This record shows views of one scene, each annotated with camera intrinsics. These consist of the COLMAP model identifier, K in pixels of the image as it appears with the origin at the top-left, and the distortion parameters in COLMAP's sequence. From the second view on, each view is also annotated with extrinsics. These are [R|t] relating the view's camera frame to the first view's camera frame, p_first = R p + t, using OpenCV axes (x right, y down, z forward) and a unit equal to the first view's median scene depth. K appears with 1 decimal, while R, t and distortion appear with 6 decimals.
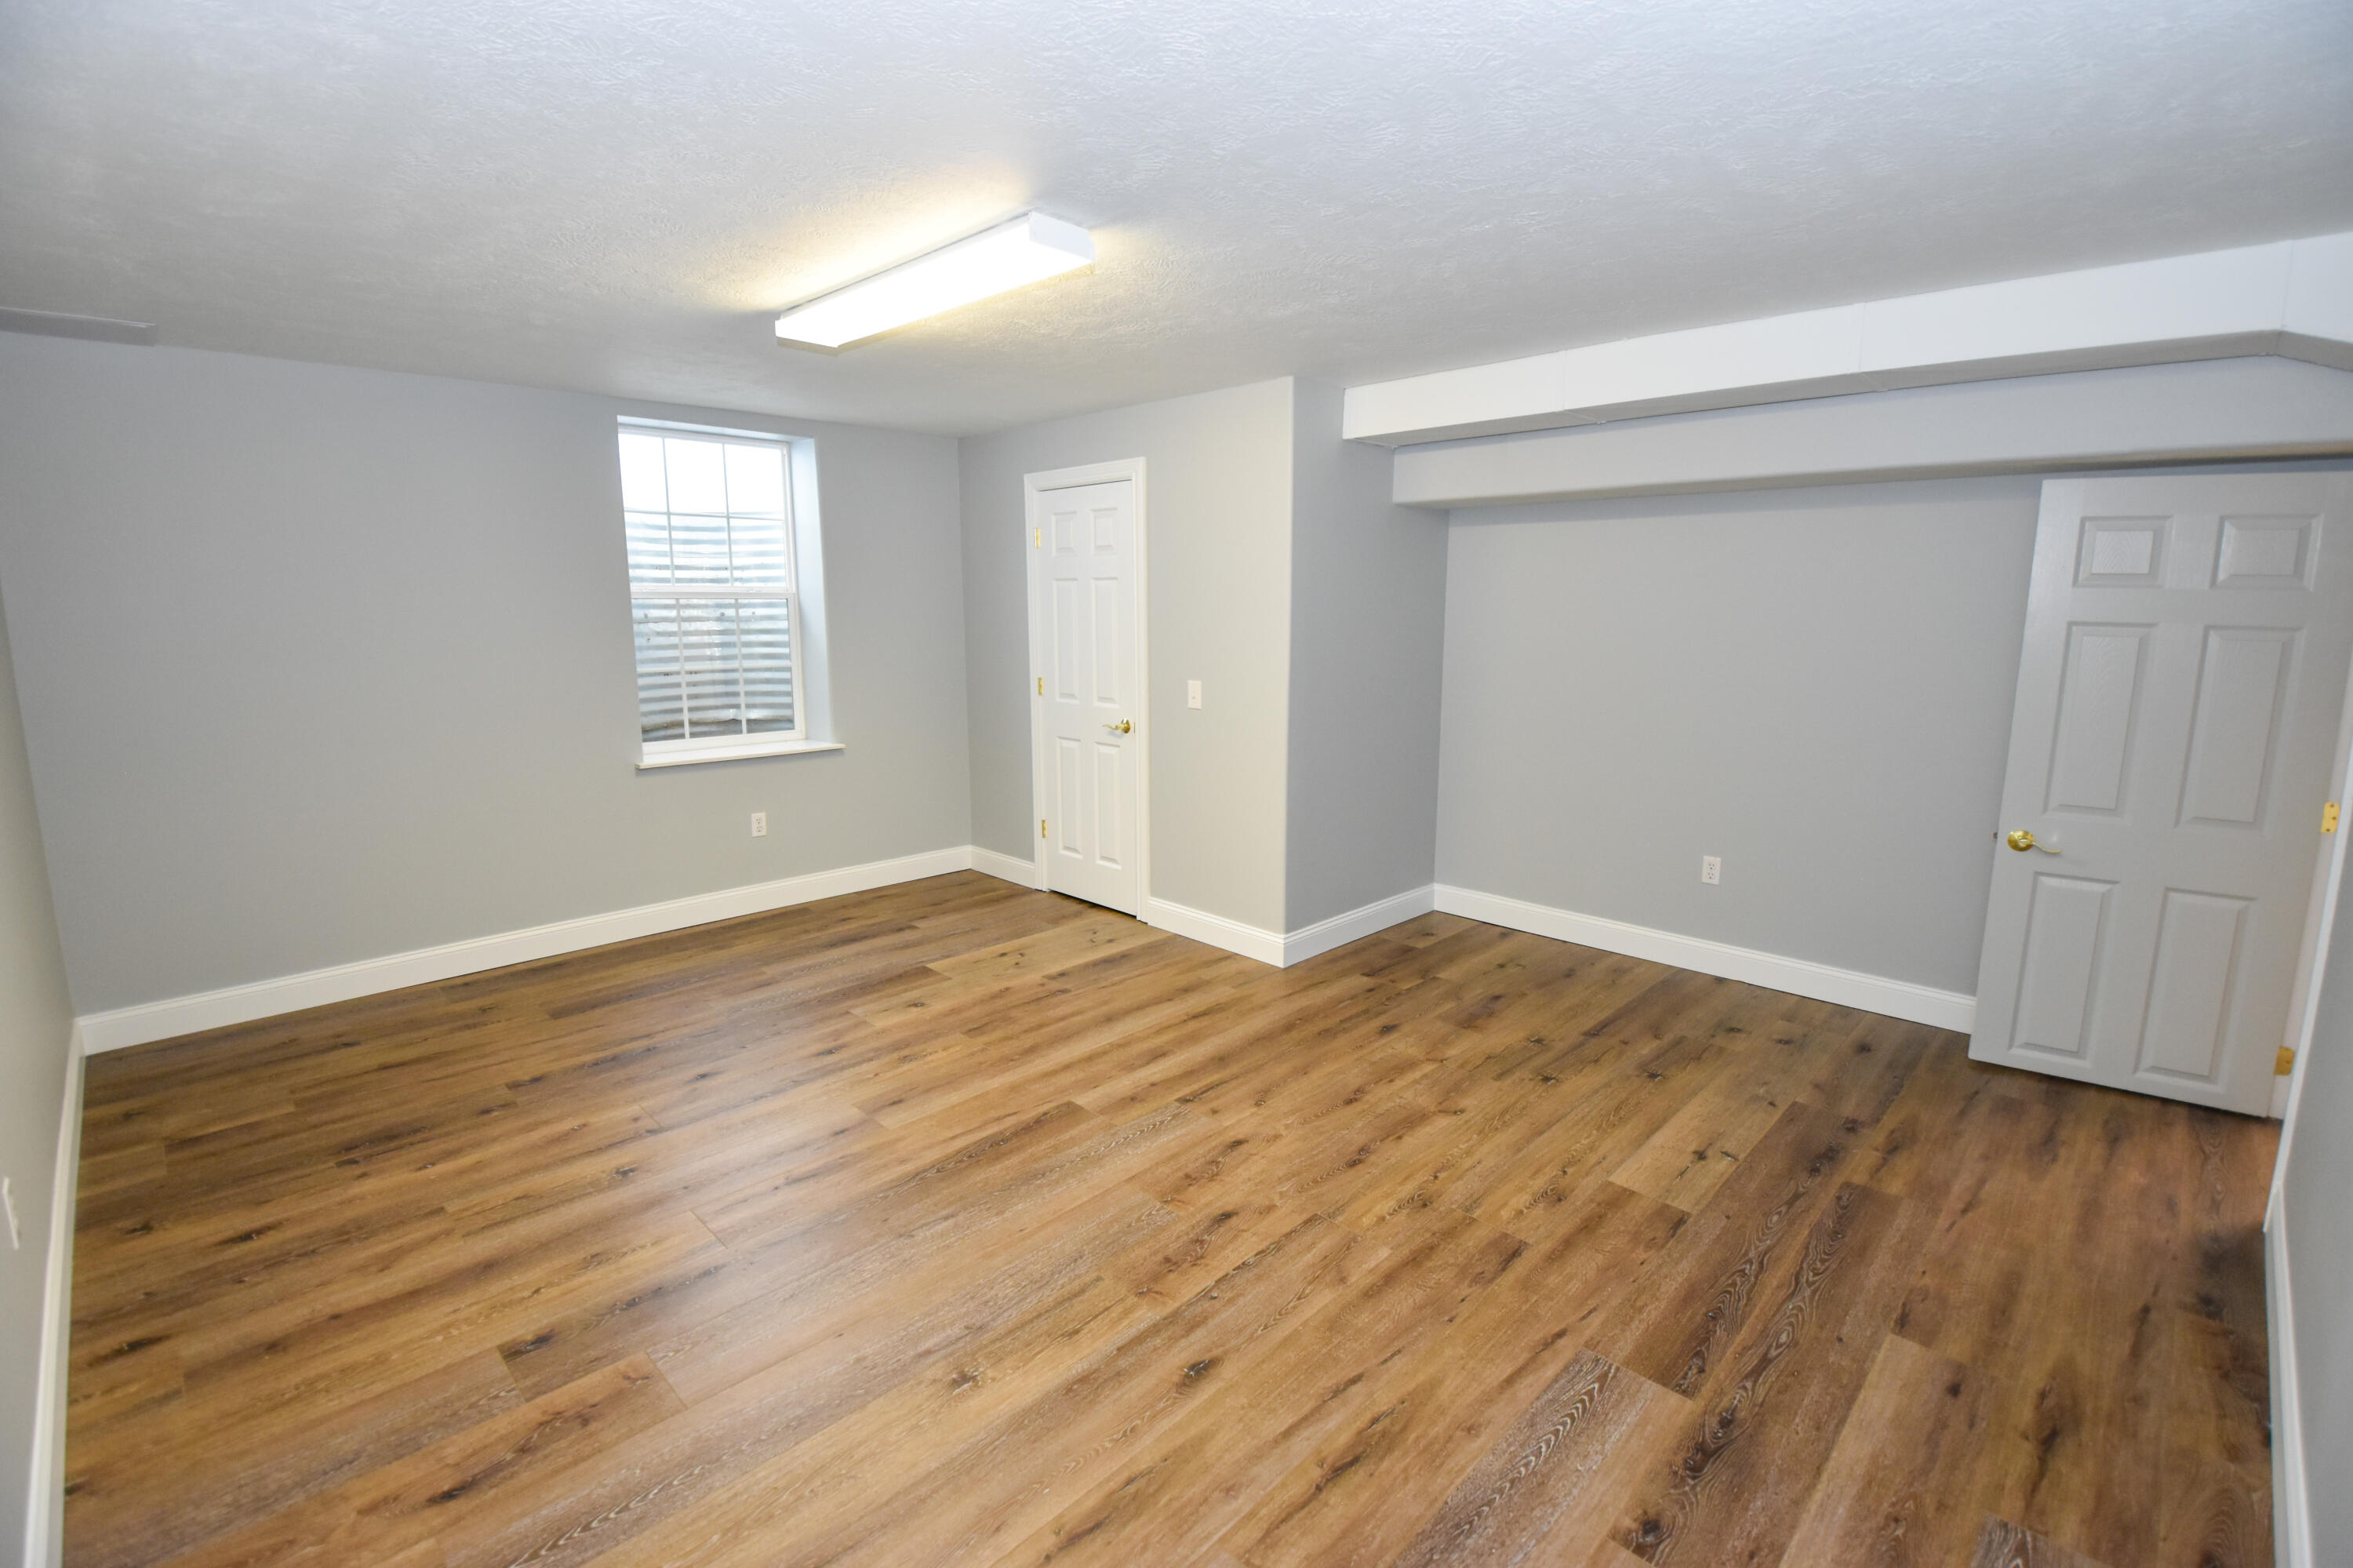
lens RADIAL K [[1053.7, 0, 1175.1], [0, 1053.7, 773.9], [0, 0, 1]] dist [0.000009, -0.015914]
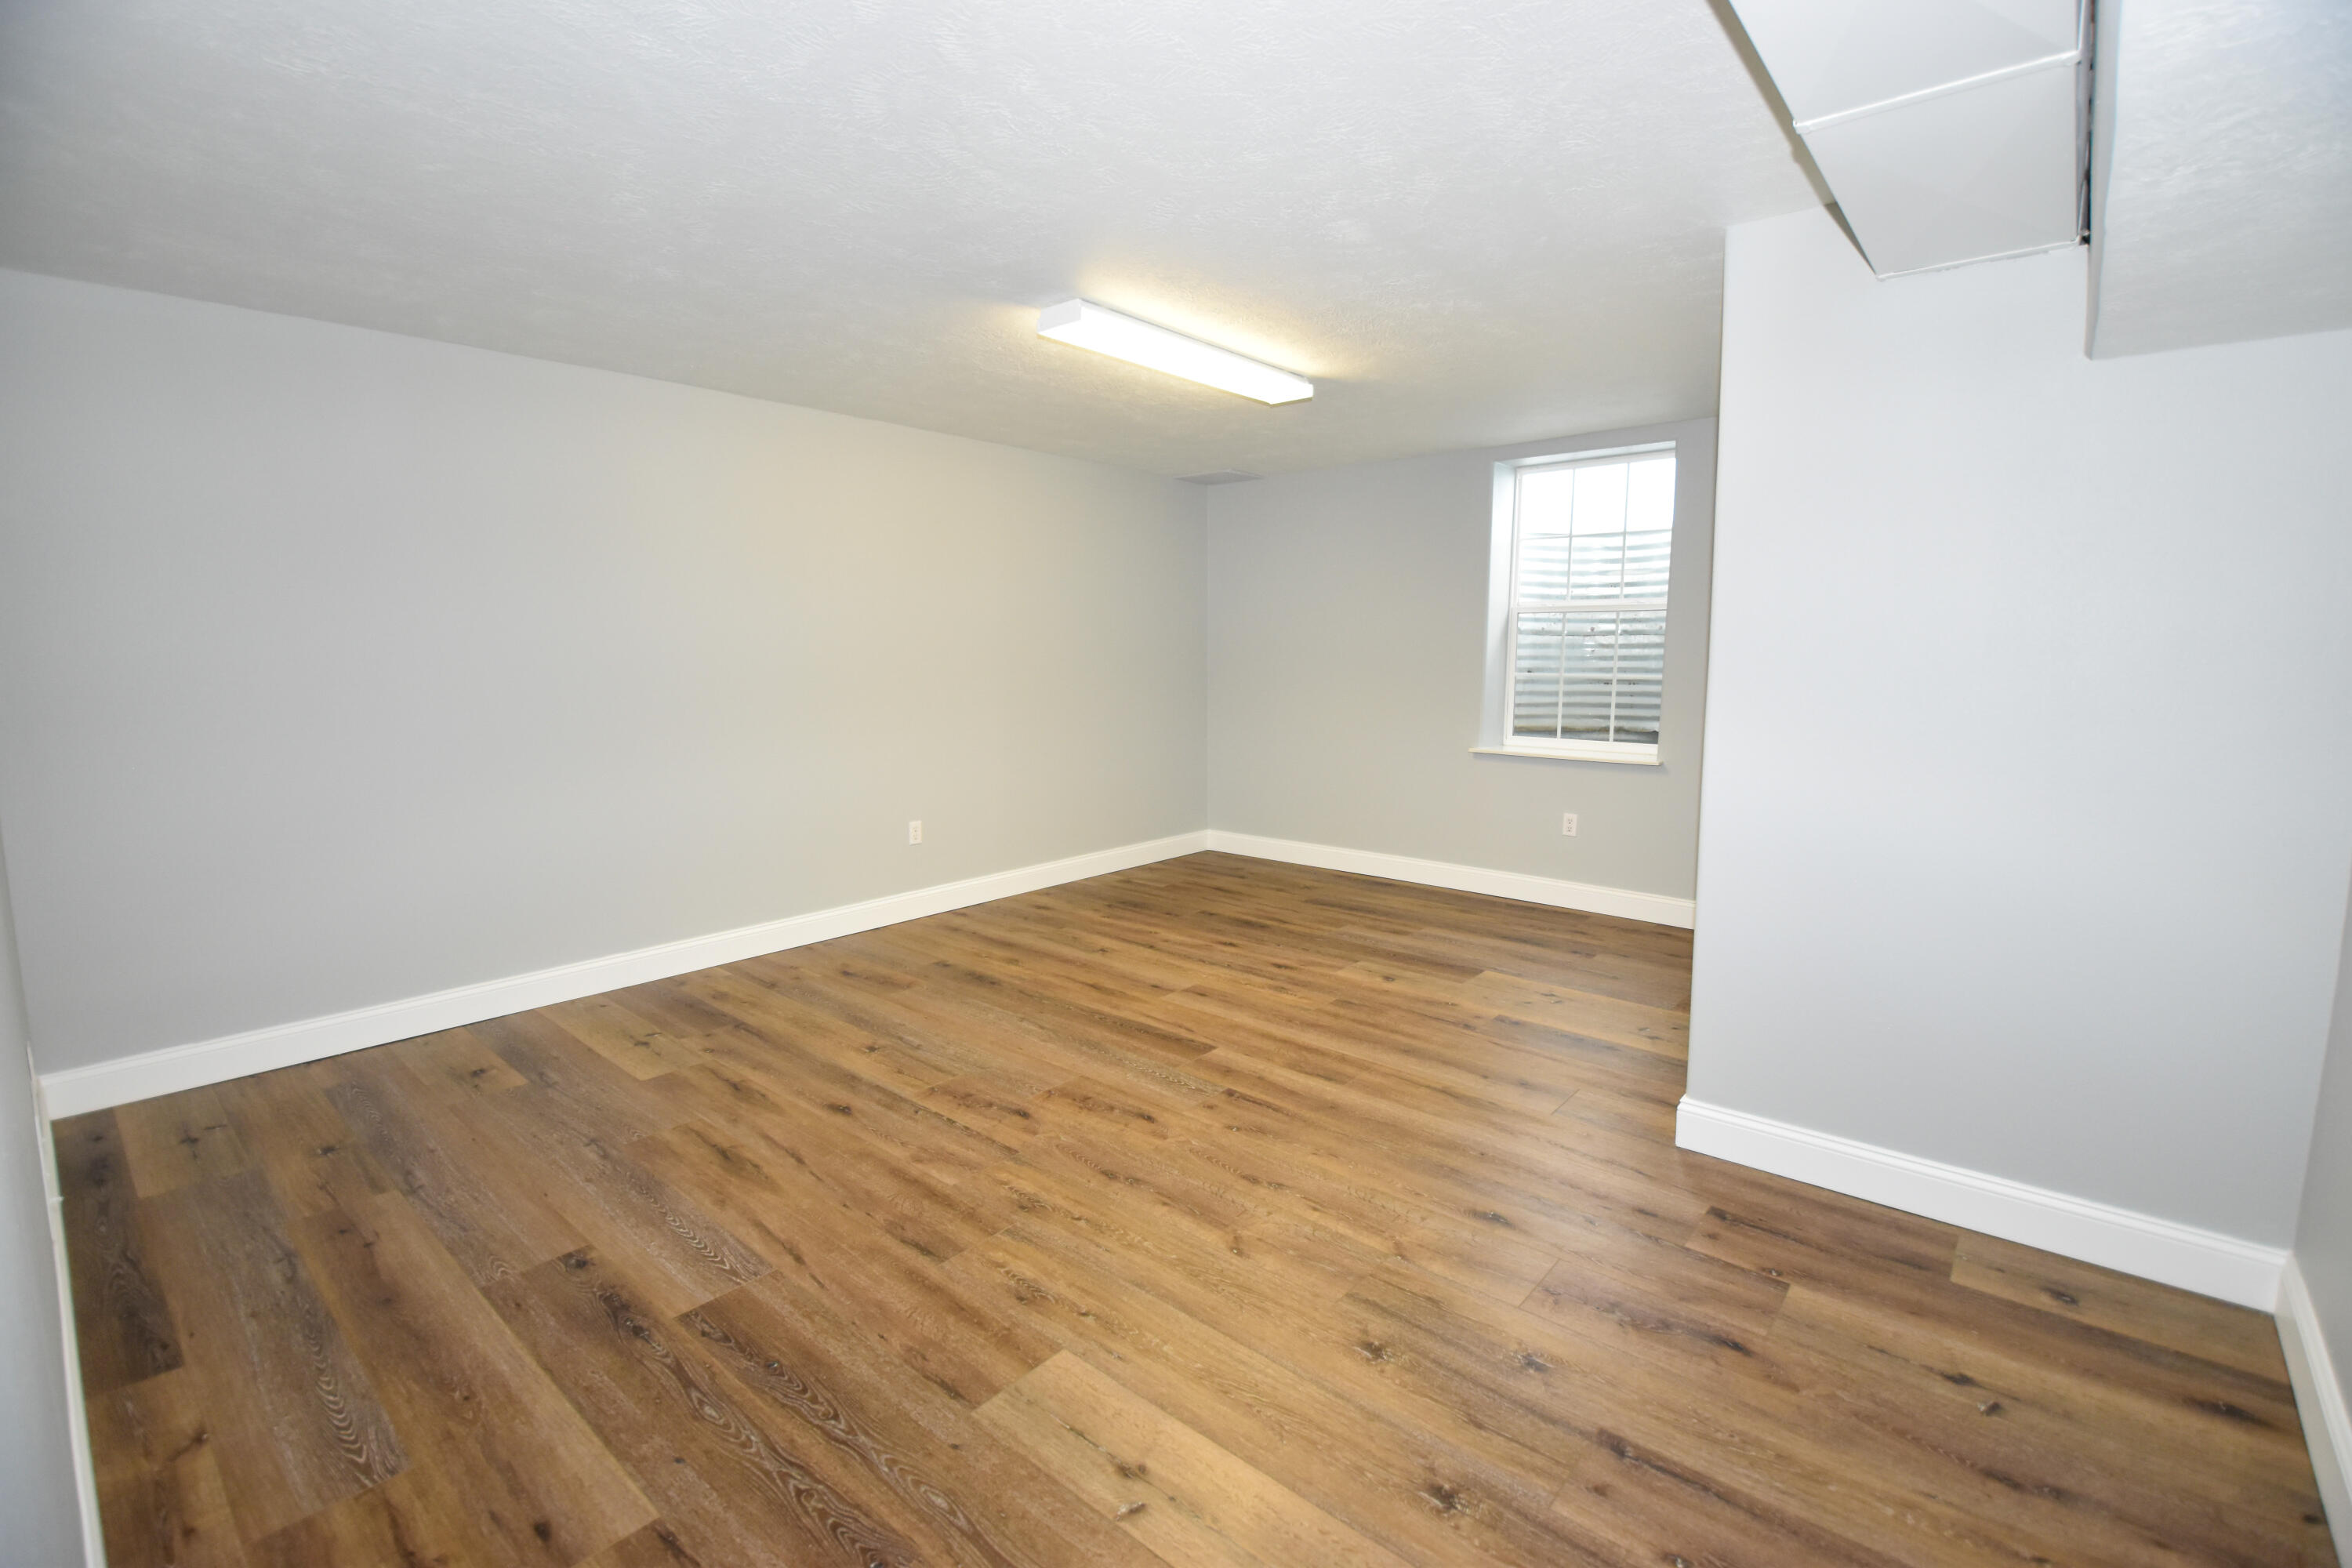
lens RADIAL K [[1025.9, 0, 1193.9], [0, 1025.9, 780.9], [0, 0, 1]] dist [0.003097, -0.017444]
pose [[0.083636, 0.132652, -0.987628, 1.112500], [-0.166448, 0.979036, 0.117402, -0.100953], [0.982497, 0.154569, 0.103962, 0.995657]]
